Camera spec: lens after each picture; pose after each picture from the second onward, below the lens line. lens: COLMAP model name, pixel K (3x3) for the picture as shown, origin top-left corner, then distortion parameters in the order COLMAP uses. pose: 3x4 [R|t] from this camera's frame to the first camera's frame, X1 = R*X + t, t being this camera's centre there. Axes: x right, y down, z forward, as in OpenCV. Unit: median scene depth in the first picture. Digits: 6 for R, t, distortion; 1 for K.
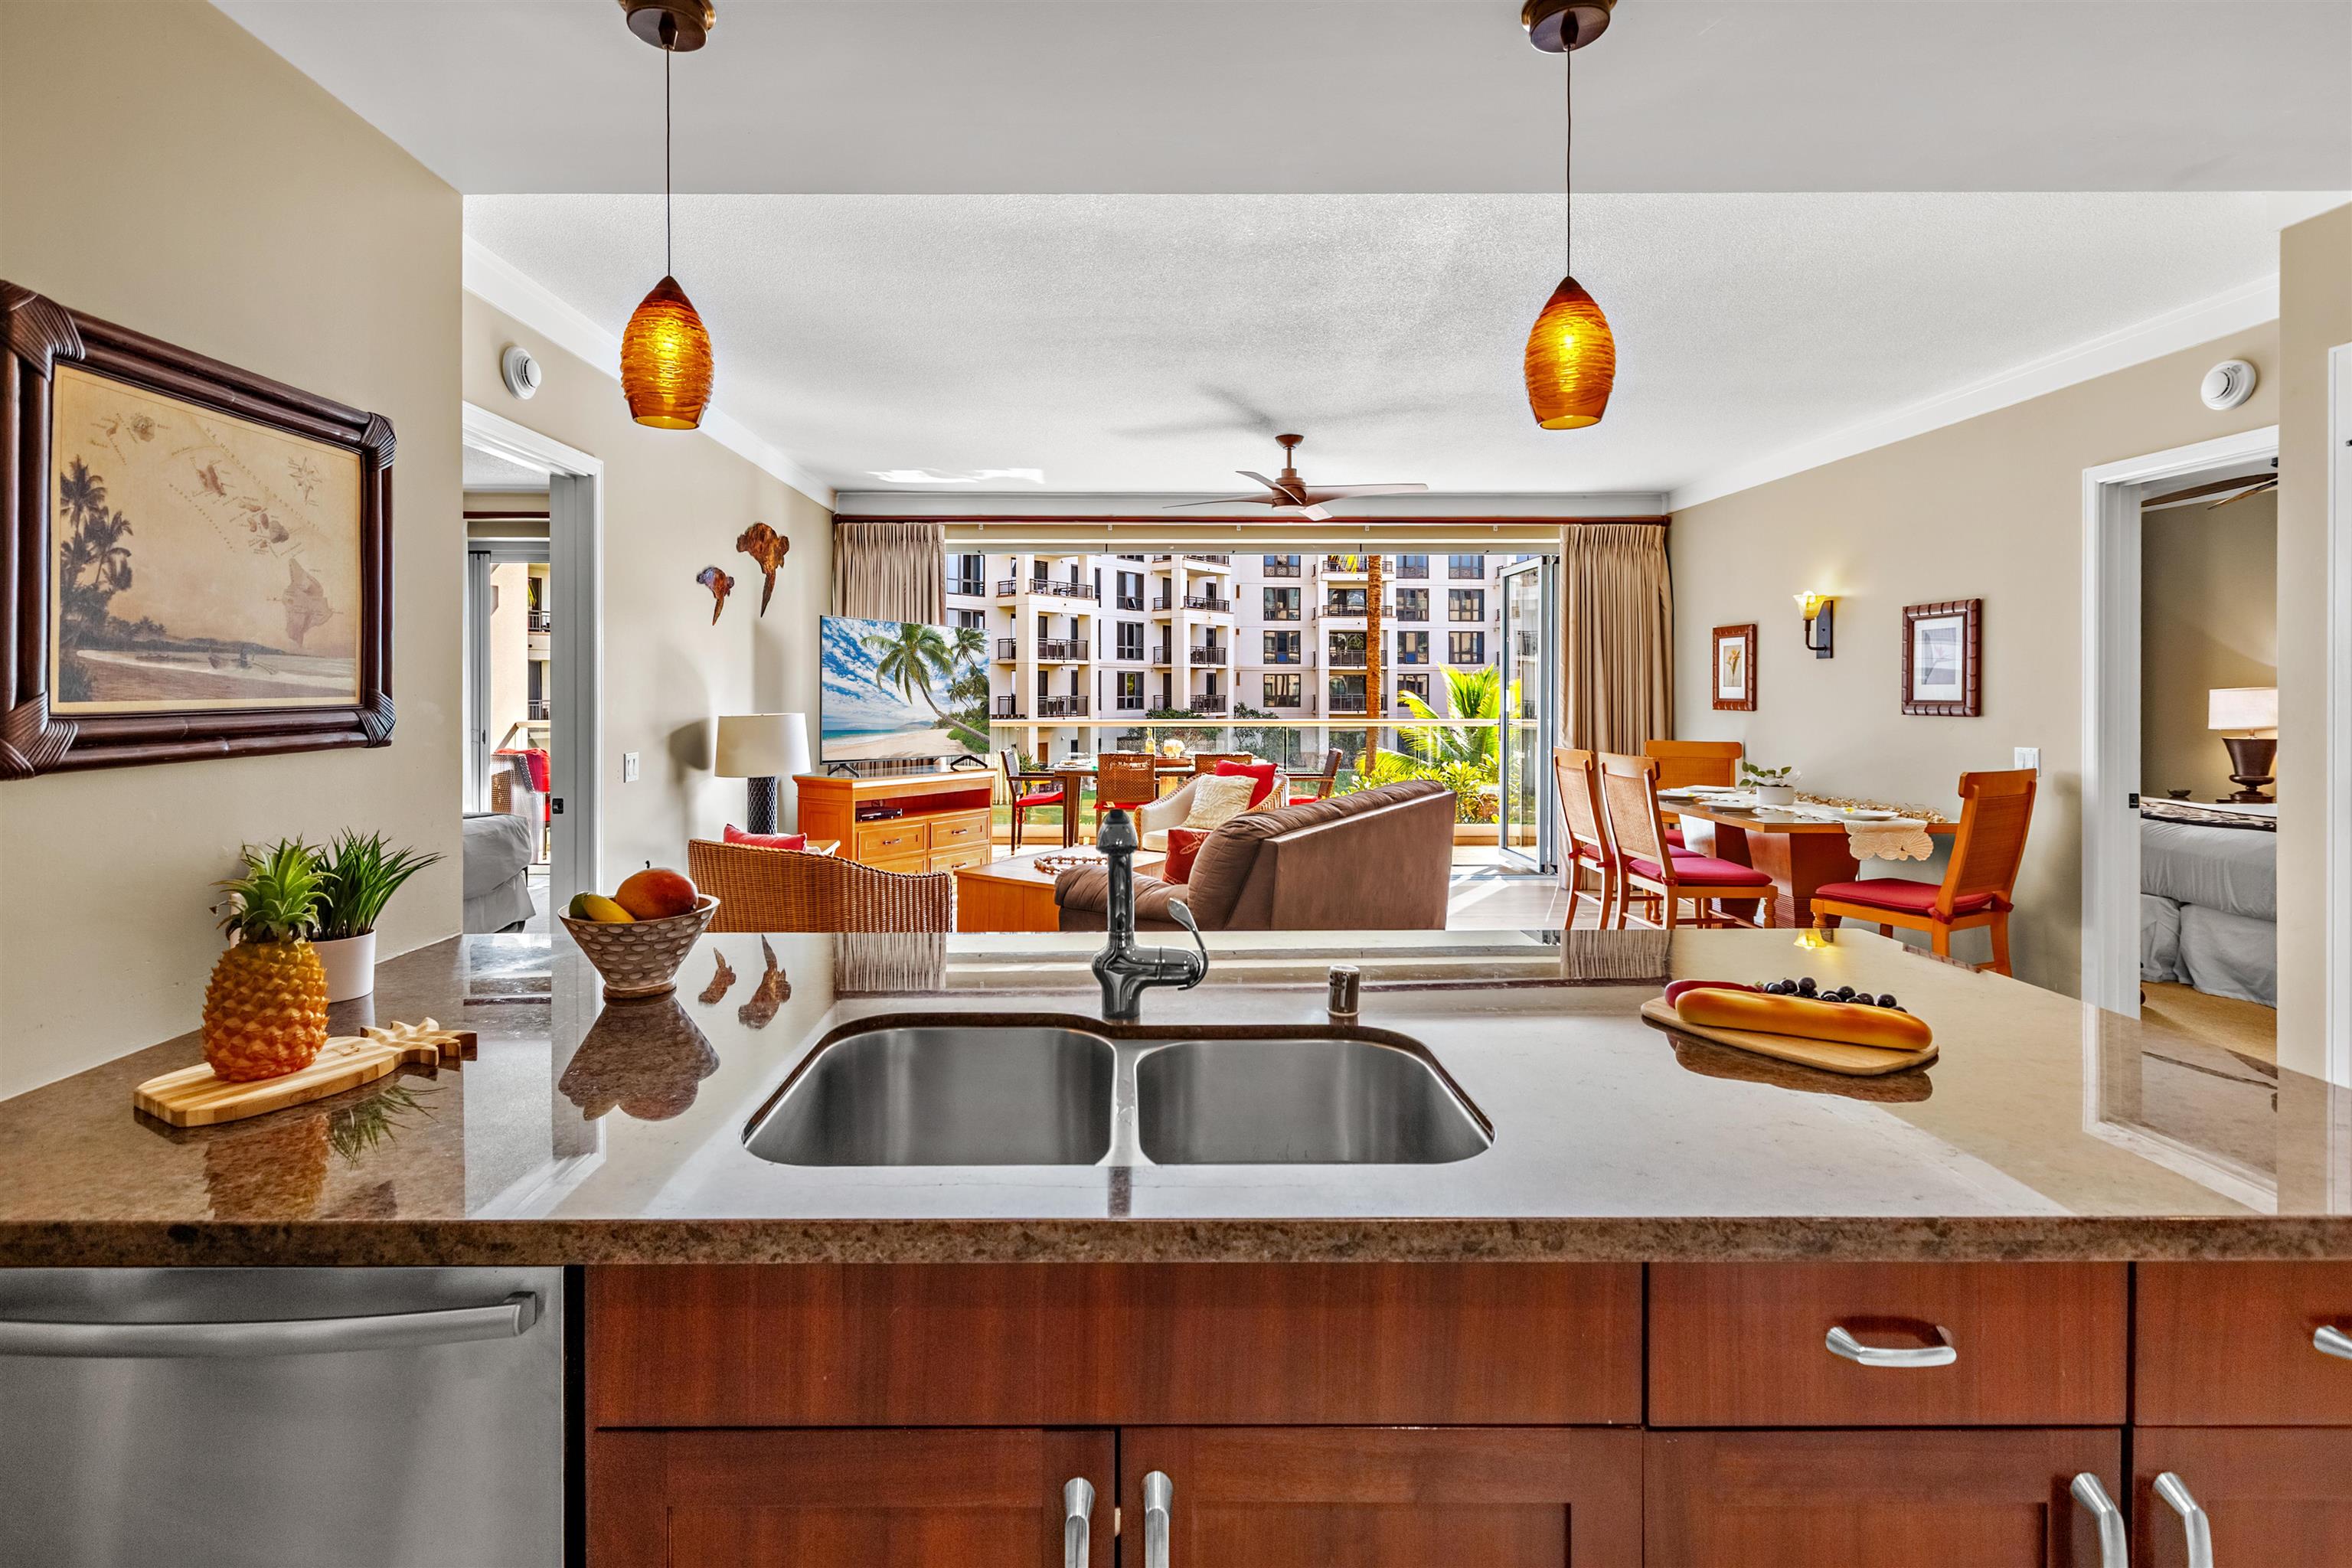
lens RADIAL K [[1076.5, 0, 1138.5], [0, 1076.5, 688.2], [0, 0, 1]] dist [0.008755, -0.003860]
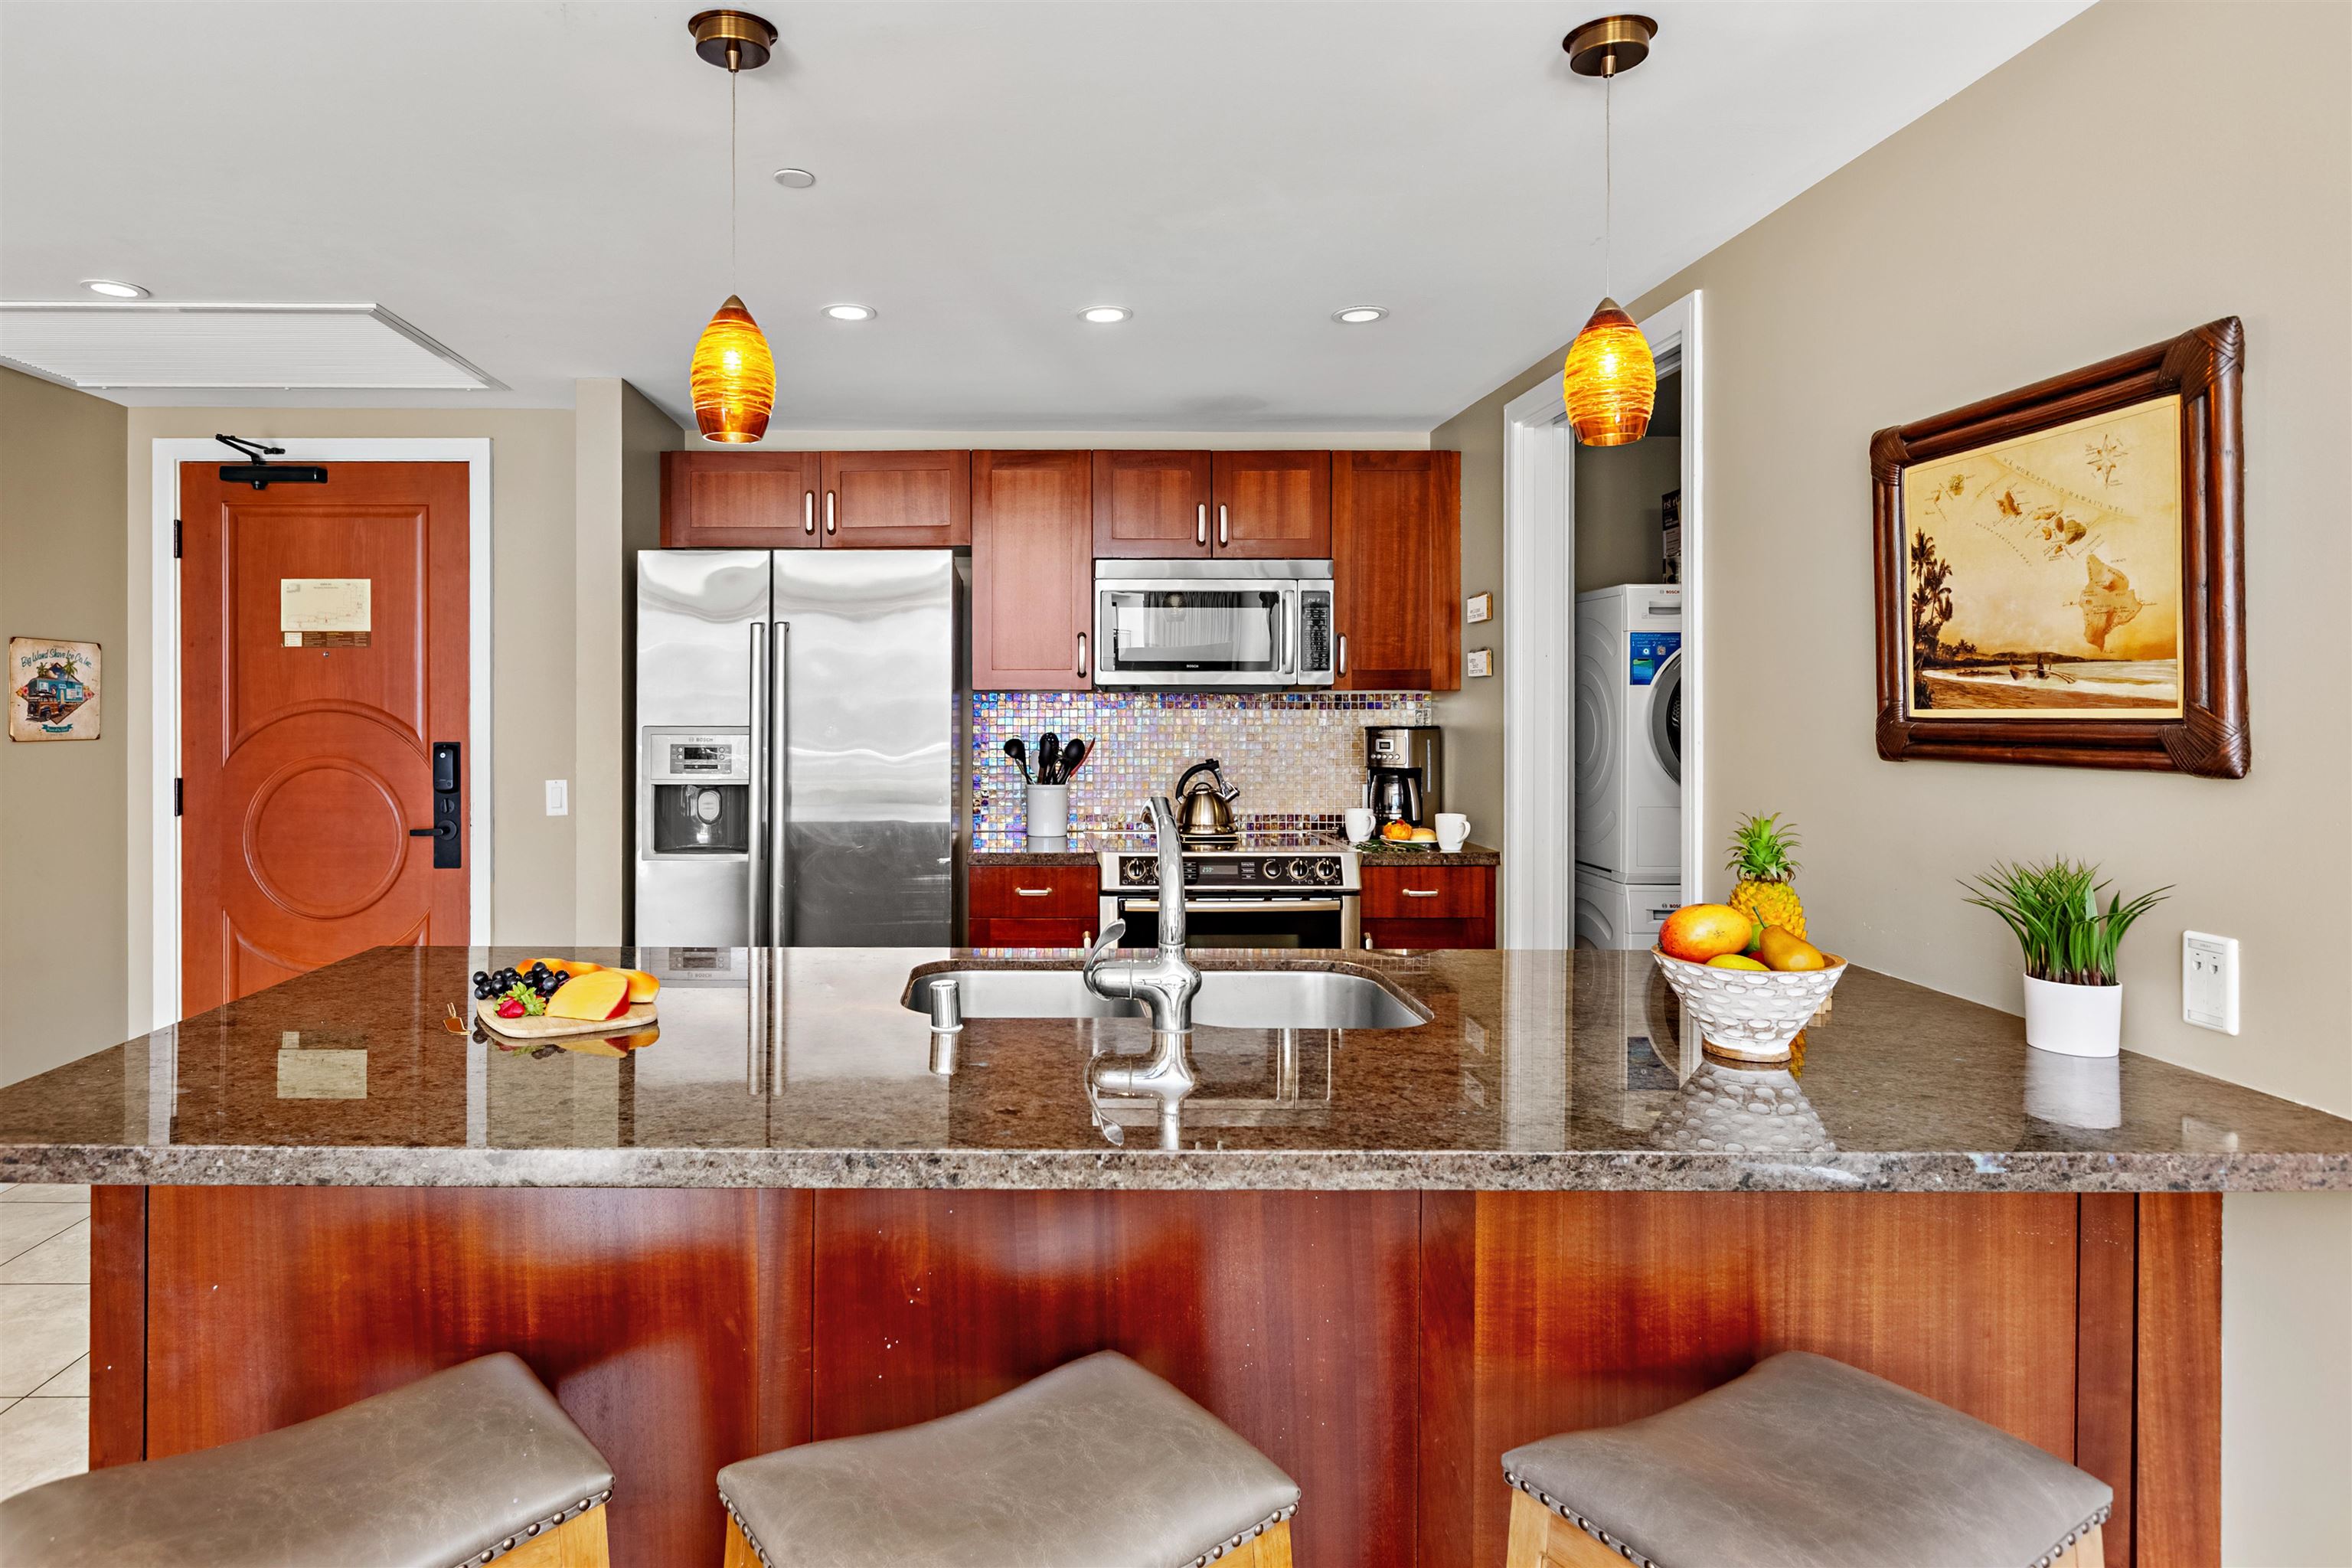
lens RADIAL K [[1333.1, 0, 1030.3], [0, 1333.1, 707.8], [0, 0, 1]] dist [-0.002602, 0.003553]
pose [[-0.999993, -0.001972, 0.003034, 0.024993], [-0.001957, 0.999986, 0.004990, 0.000949], [-0.003044, 0.004984, -0.999983, 0.538387]]
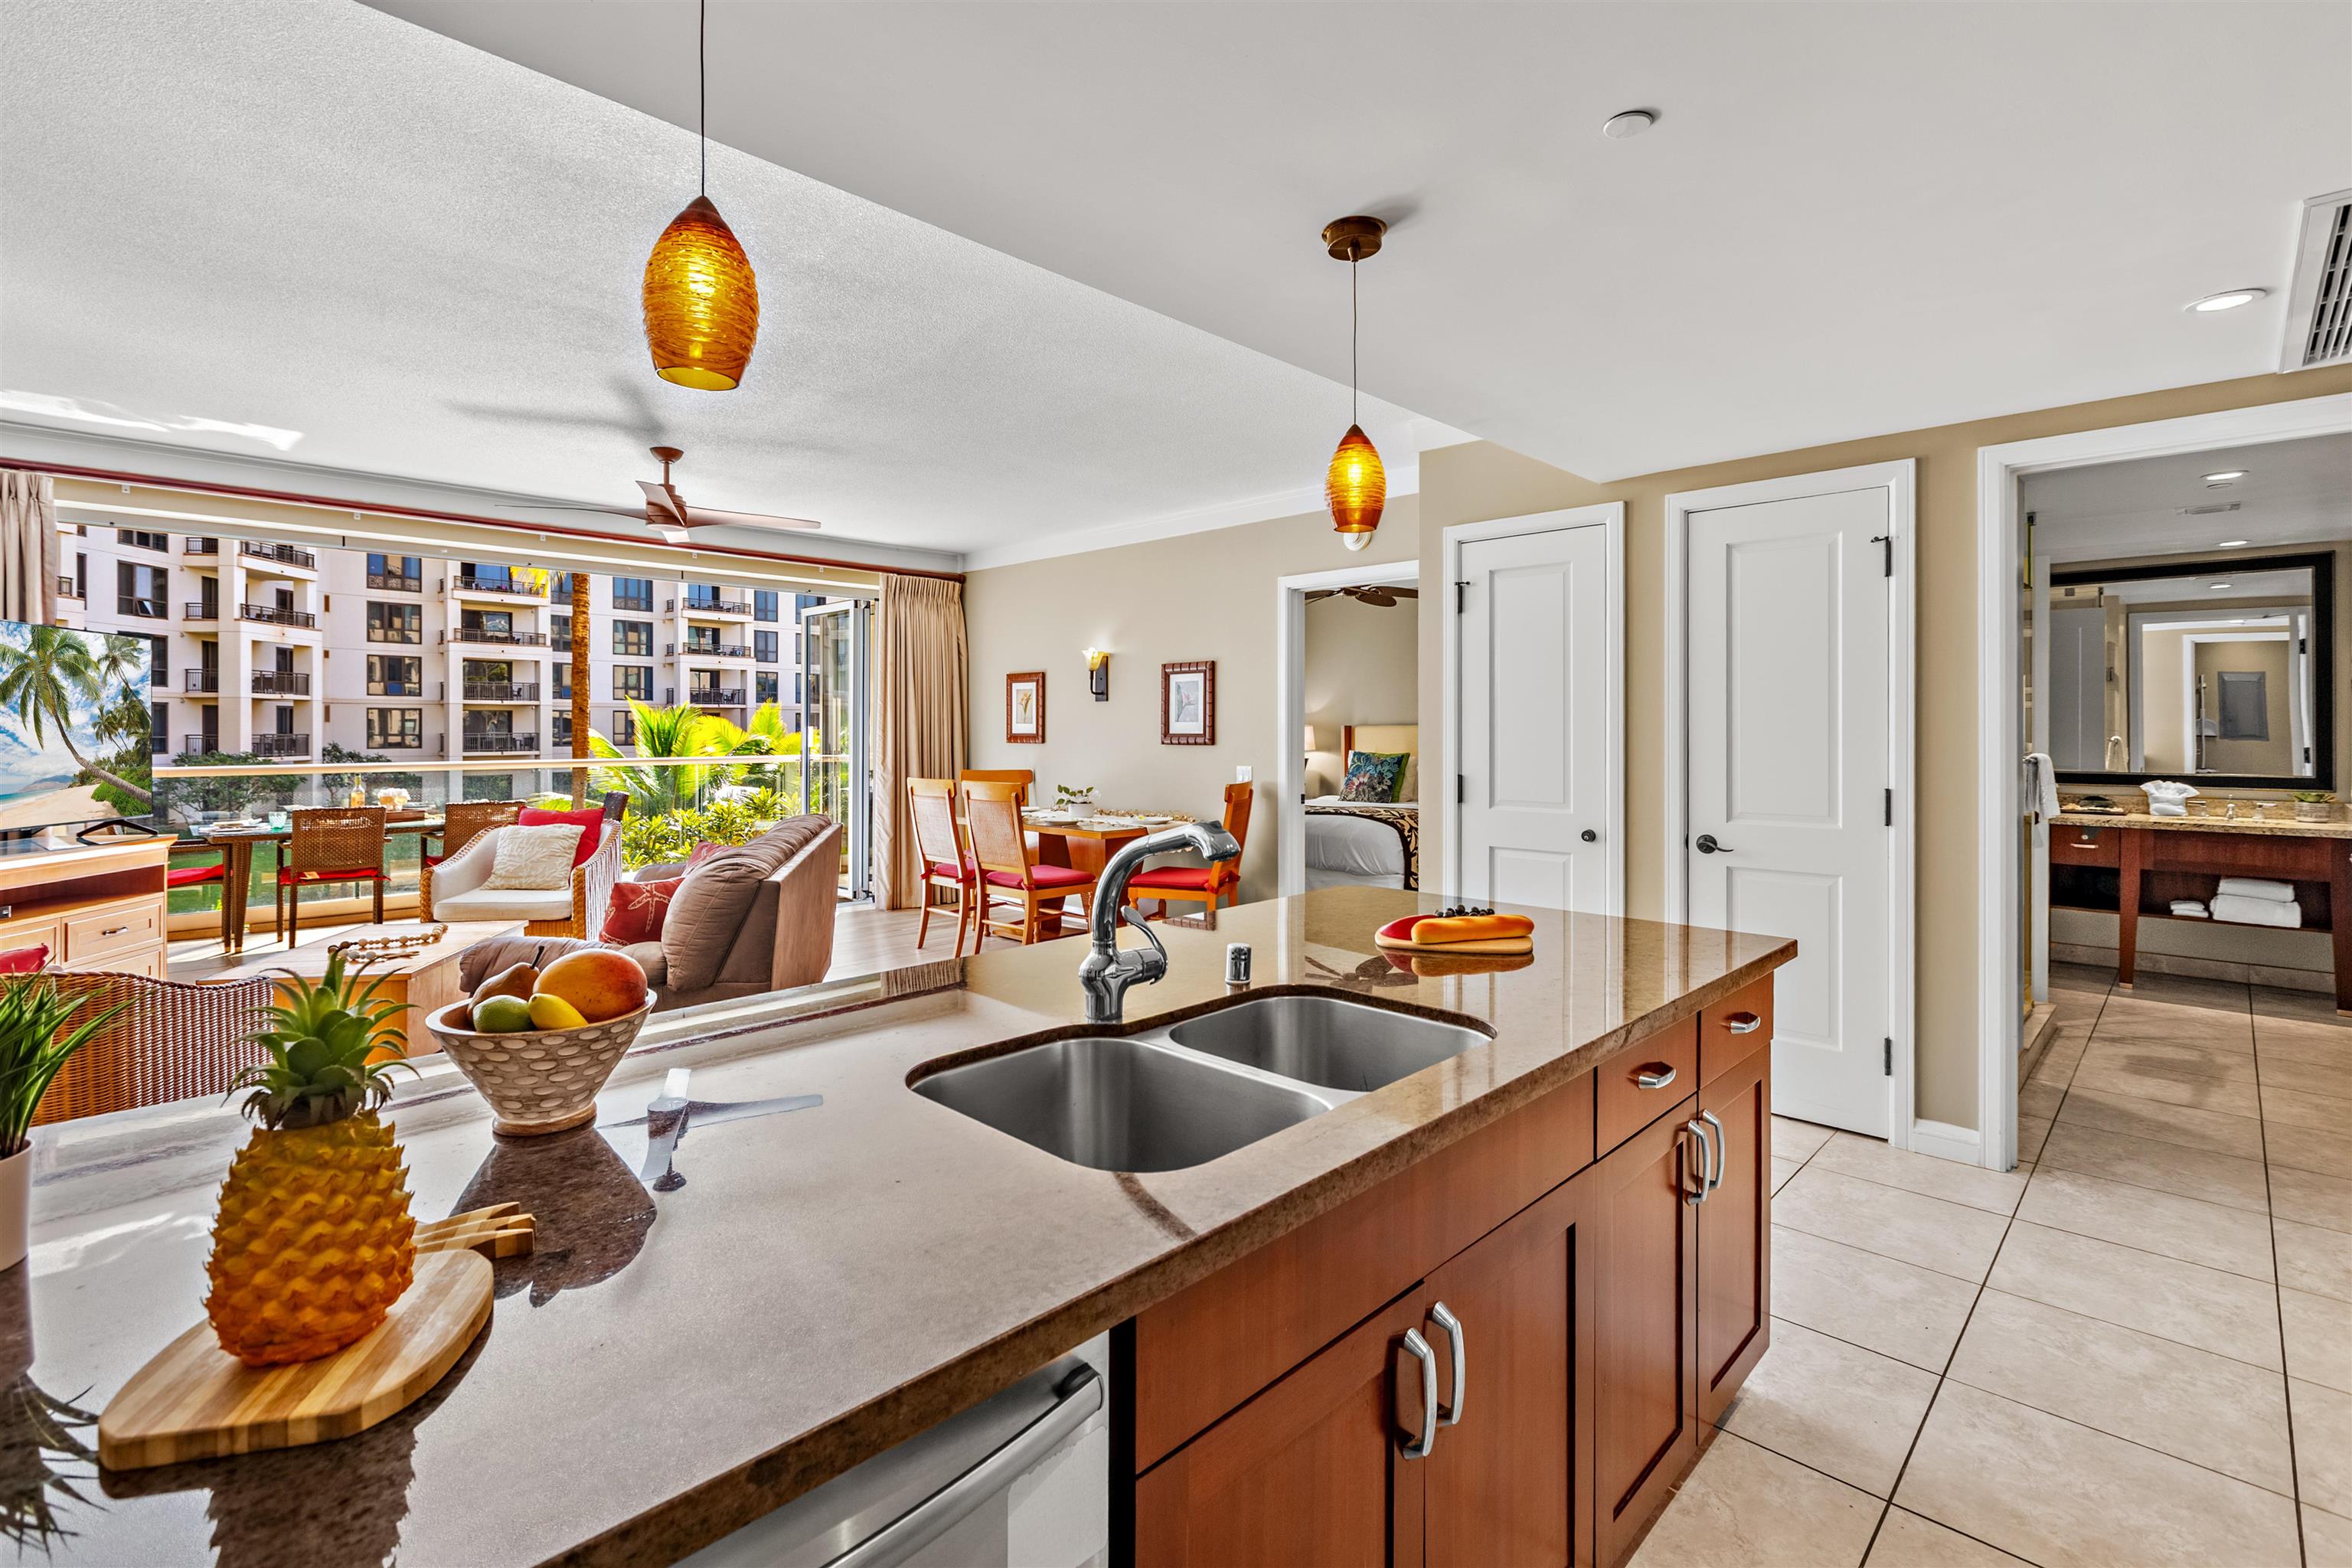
lens RADIAL K [[1076.5, 0, 1163.3], [0, 1076.5, 728.4], [0, 0, 1]] dist [0.008755, -0.003860]
pose [[0.720195, 0.000777, 0.693771, -0.179896], [-0.001856, 0.999998, 0.000808, 0.002884], [-0.693769, -0.001870, 0.720195, 0.032831]]
